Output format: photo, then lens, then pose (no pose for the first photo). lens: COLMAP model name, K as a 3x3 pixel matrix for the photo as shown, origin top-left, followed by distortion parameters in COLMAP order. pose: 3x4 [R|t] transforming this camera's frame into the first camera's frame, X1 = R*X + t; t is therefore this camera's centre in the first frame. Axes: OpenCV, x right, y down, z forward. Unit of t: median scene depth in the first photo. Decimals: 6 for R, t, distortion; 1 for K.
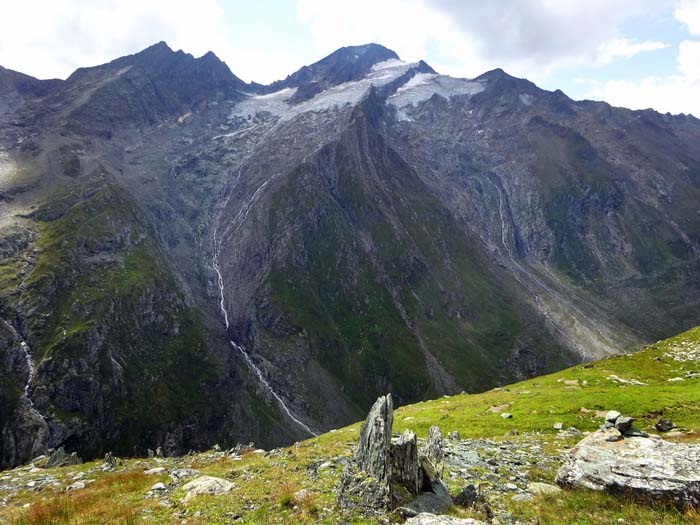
lens RADIAL K [[511.9, 0, 350.5], [0, 511.9, 261.3], [0, 0, 1]] dist [0.012719, -0.000943]
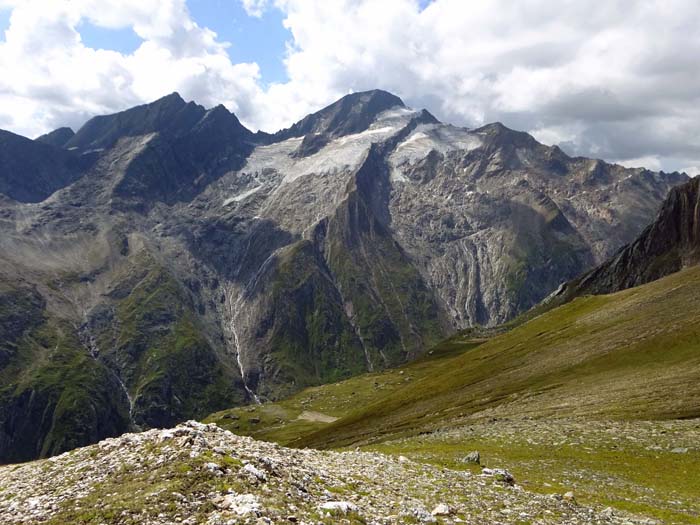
lens RADIAL K [[633.1, 0, 349.2], [0, 633.1, 263.6], [0, 0, 1]] dist [0.032804, 0.005972]
pose [[0.999199, 0.028541, -0.028038, 0.046950], [-0.029209, 0.999292, -0.023714, -0.073092], [0.027341, 0.024514, 0.999326, -0.369216]]
